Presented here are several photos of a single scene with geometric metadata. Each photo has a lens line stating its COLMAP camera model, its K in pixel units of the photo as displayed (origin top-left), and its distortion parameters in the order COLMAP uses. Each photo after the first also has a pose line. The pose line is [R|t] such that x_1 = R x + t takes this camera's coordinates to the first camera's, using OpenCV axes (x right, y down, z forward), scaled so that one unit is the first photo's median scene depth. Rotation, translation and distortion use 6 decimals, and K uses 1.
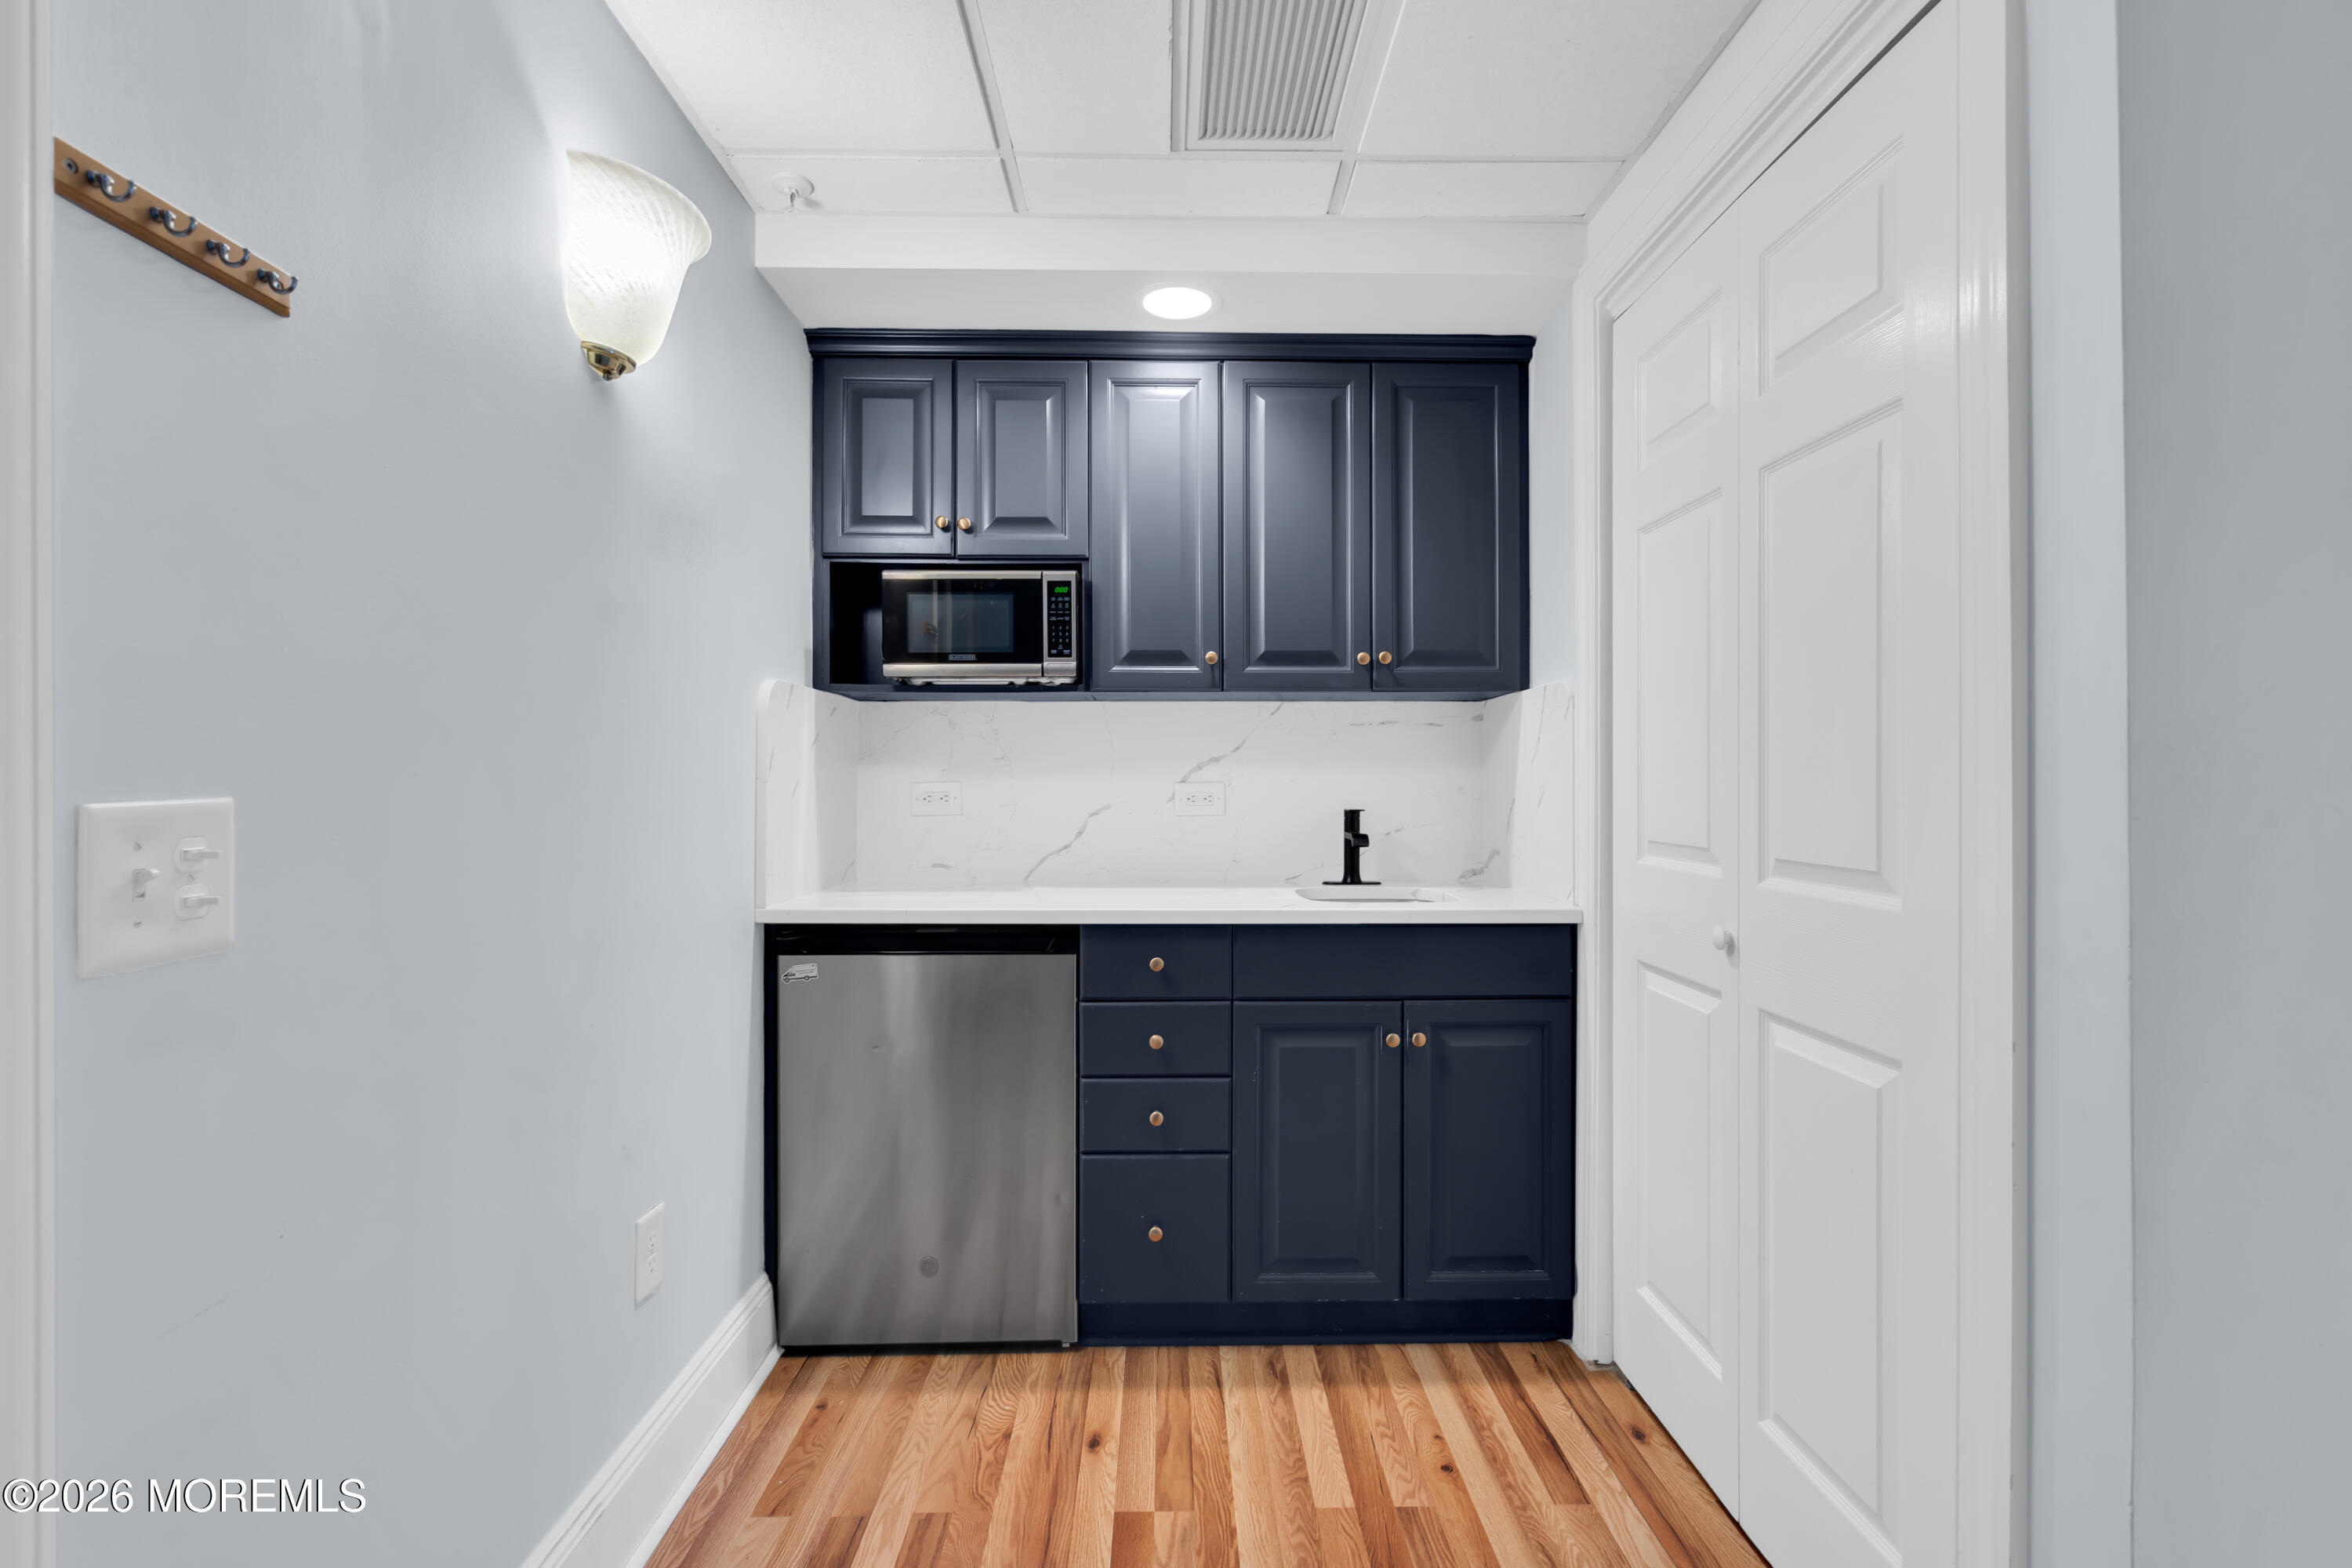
lens RADIAL K [[1083.5, 0, 1165.0], [0, 1083.5, 780.1], [0, 0, 1]] dist [-0.004516, 0.000347]
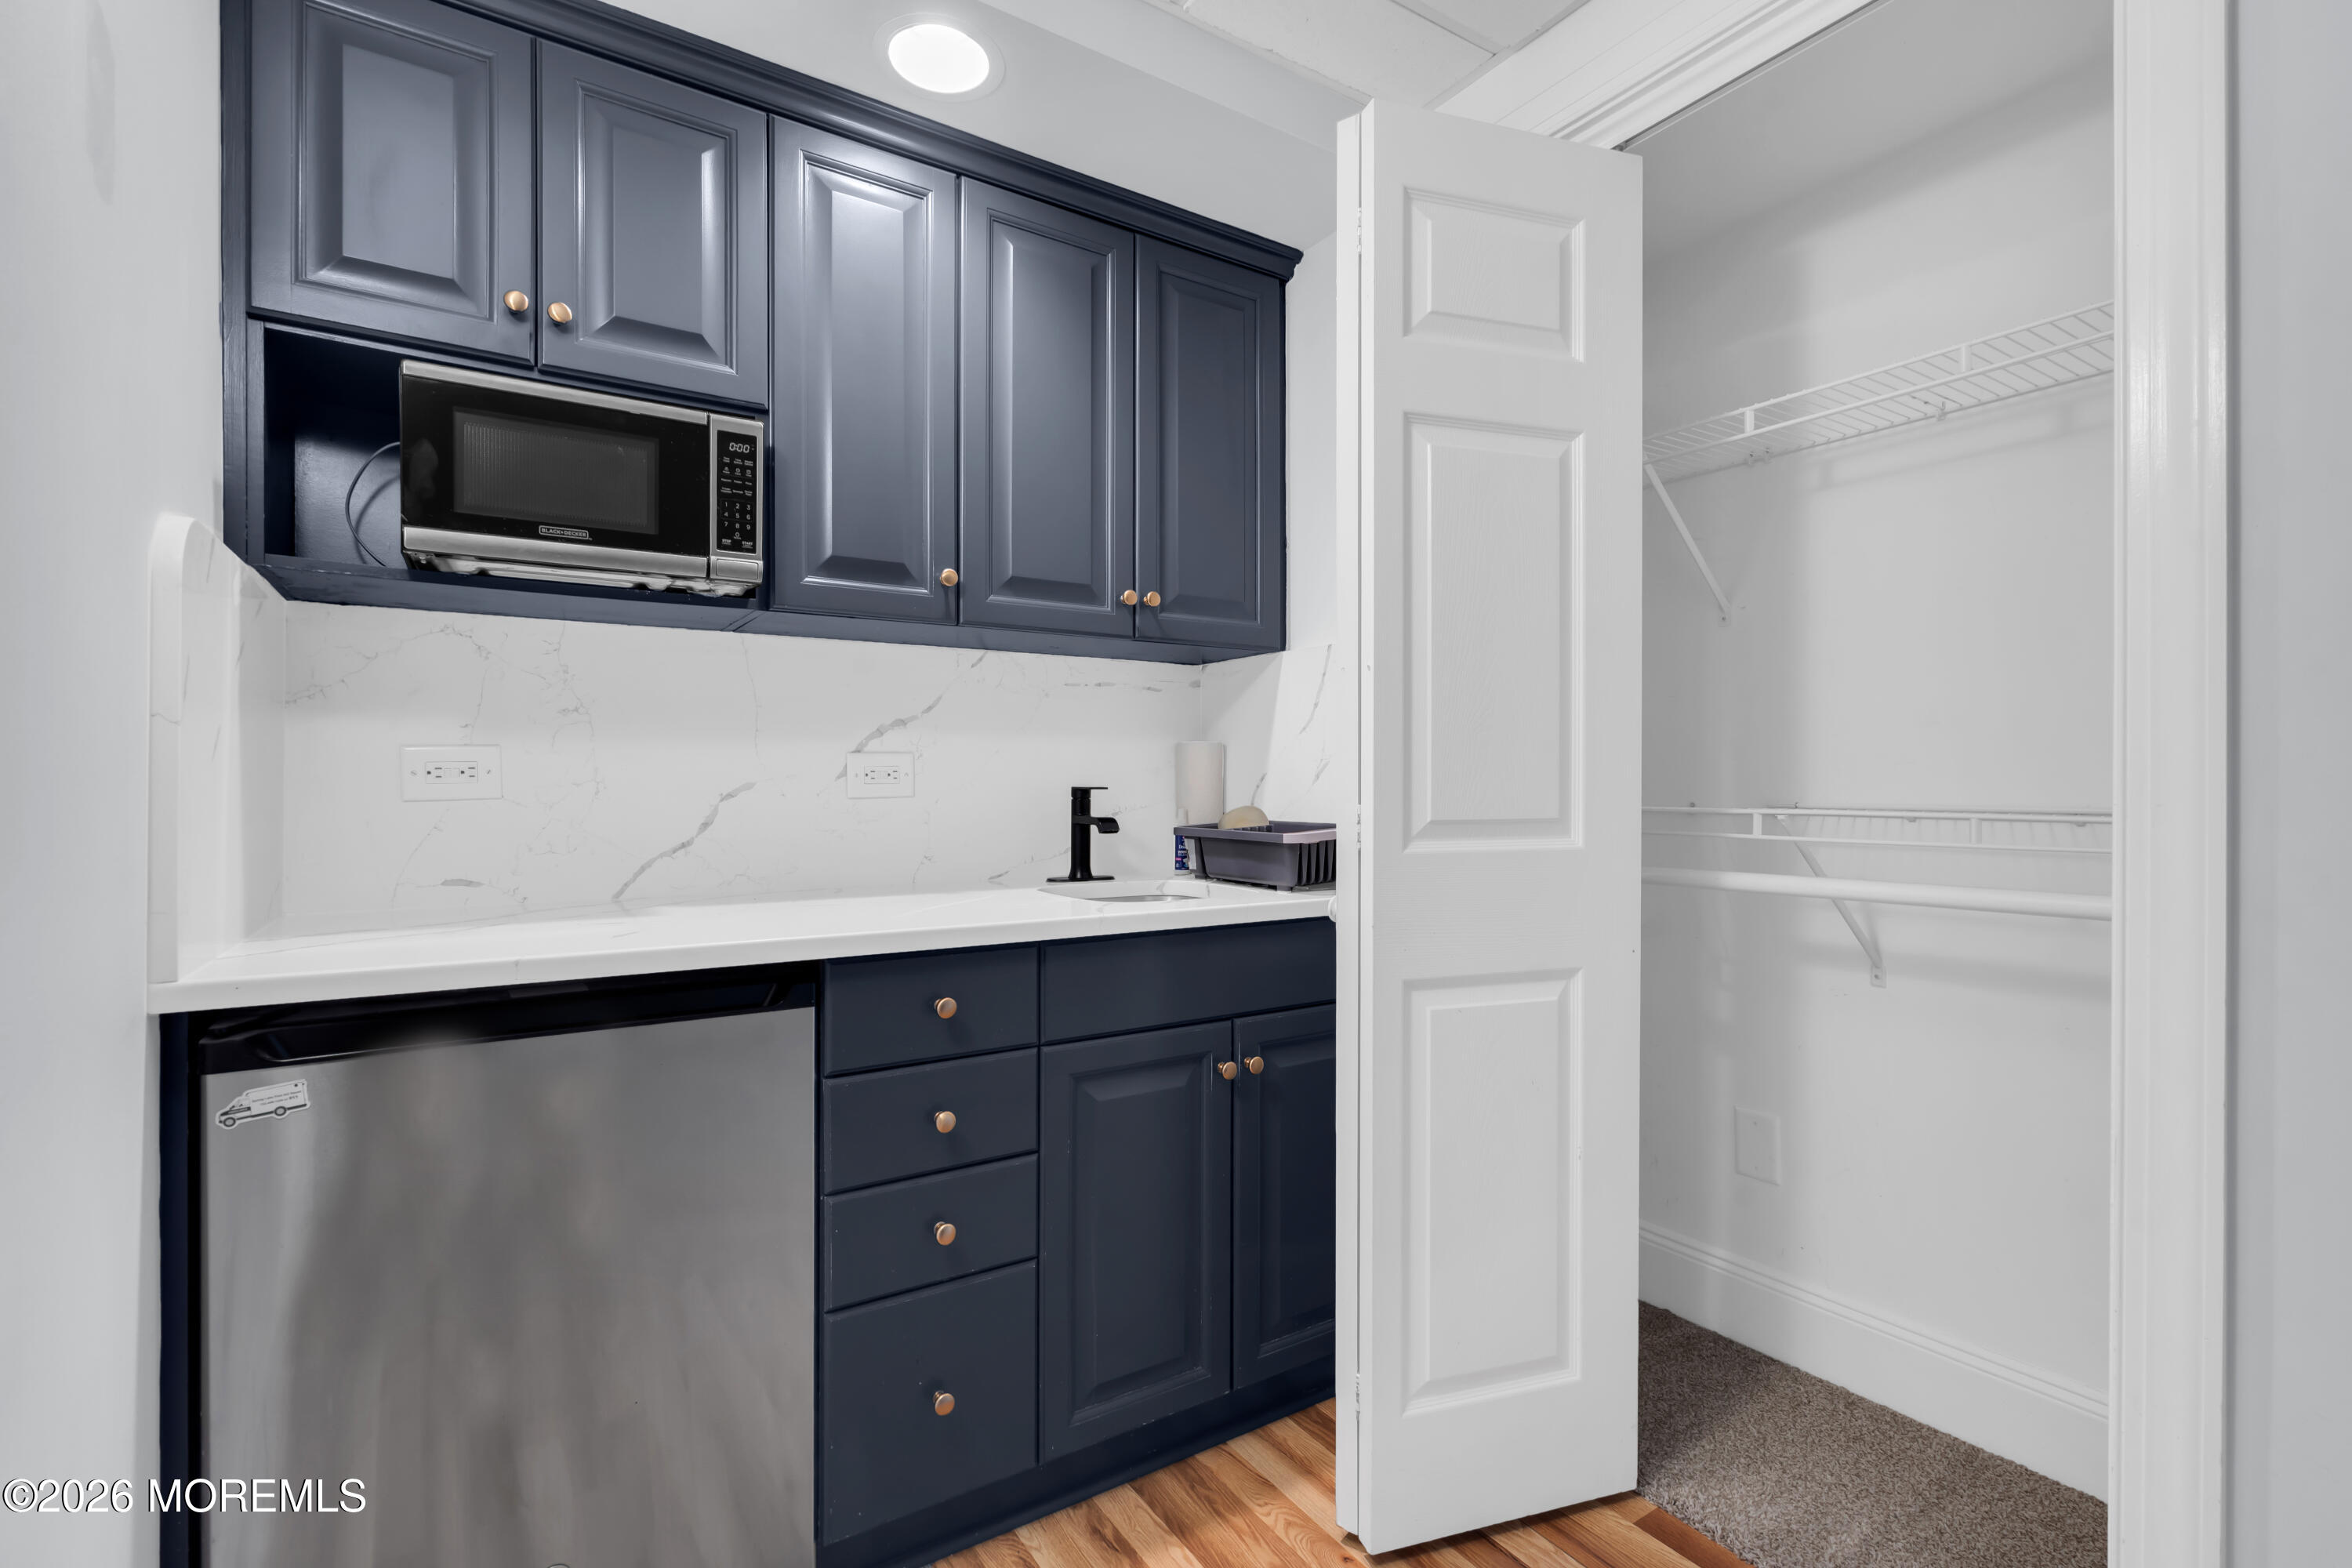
lens RADIAL K [[1083.5, 0, 1182.3], [0, 1083.5, 781.8], [0, 0, 1]] dist [-0.004516, 0.000347]
pose [[0.839876, 0.000935, 0.542777, -0.237554], [-0.002010, 0.999997, 0.001388, 0.025090], [-0.542774, -0.002257, 0.839876, 0.327764]]
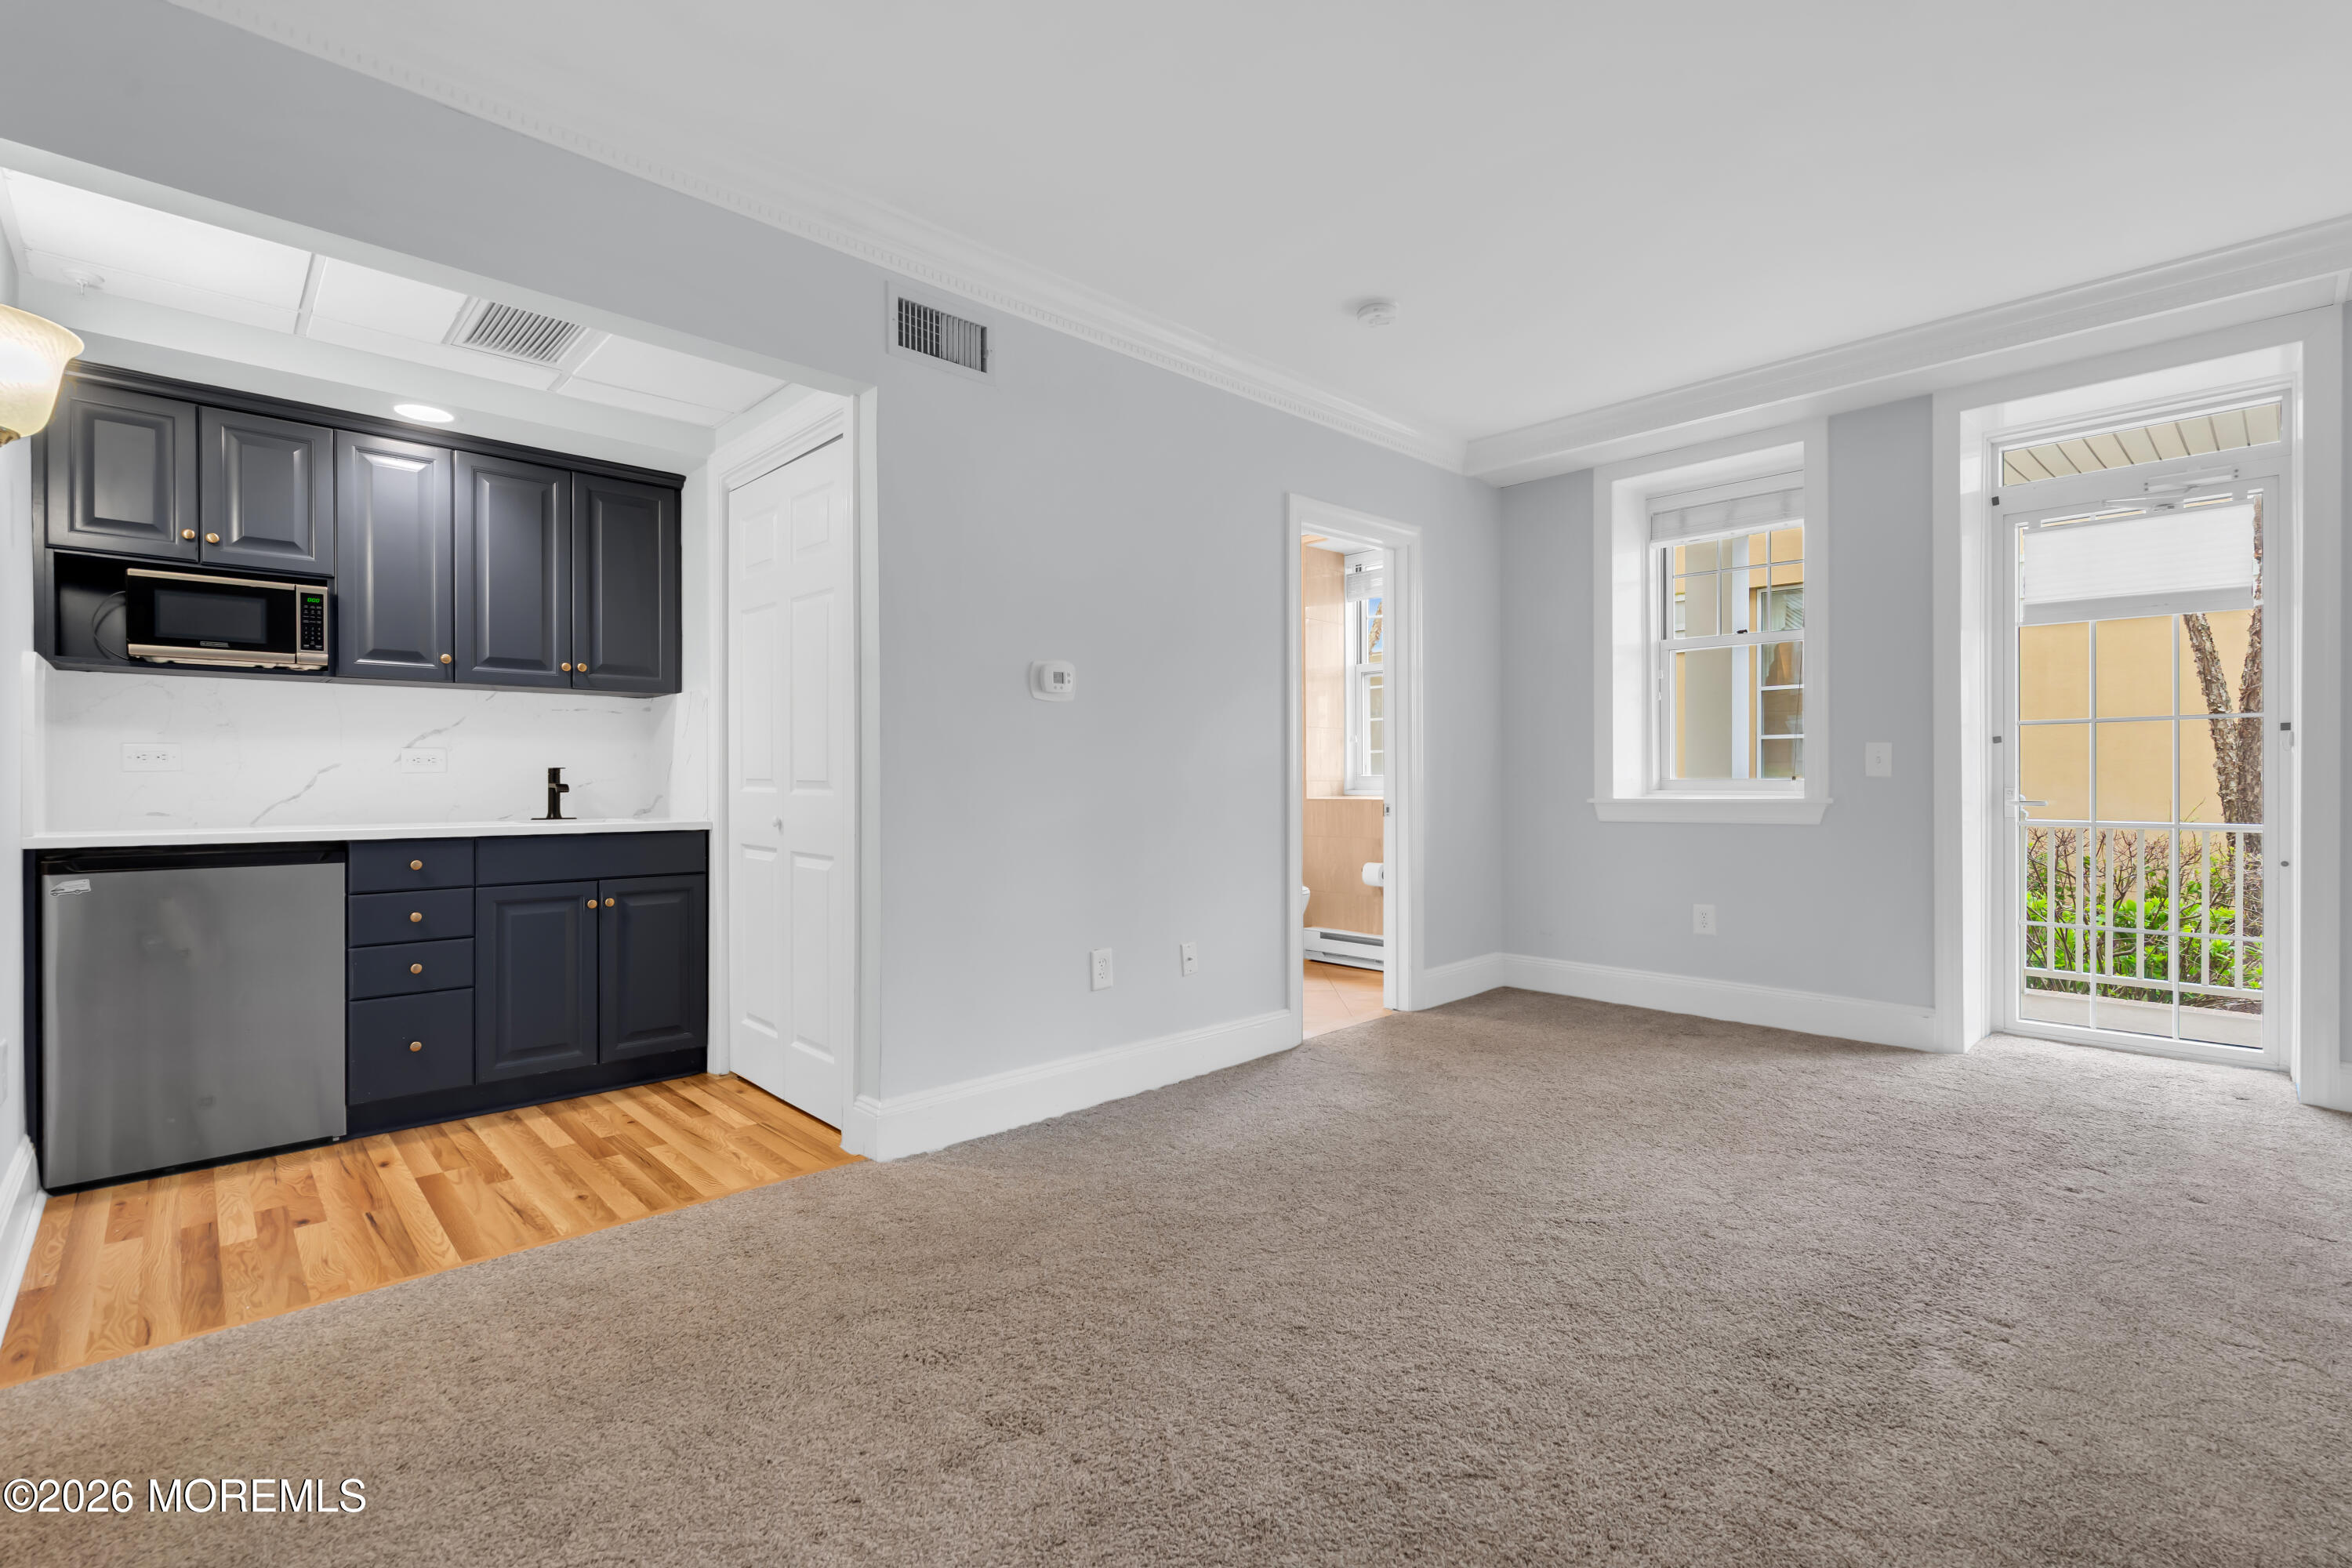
lens RADIAL K [[1083.5, 0, 1198.8], [0, 1083.5, 784.1], [0, 0, 1]] dist [-0.004516, 0.000347]
pose [[0.726664, -0.002702, 0.686988, -0.231411], [-0.002140, 0.999979, 0.006196, 0.044398], [-0.686990, -0.005973, 0.726643, -0.768158]]
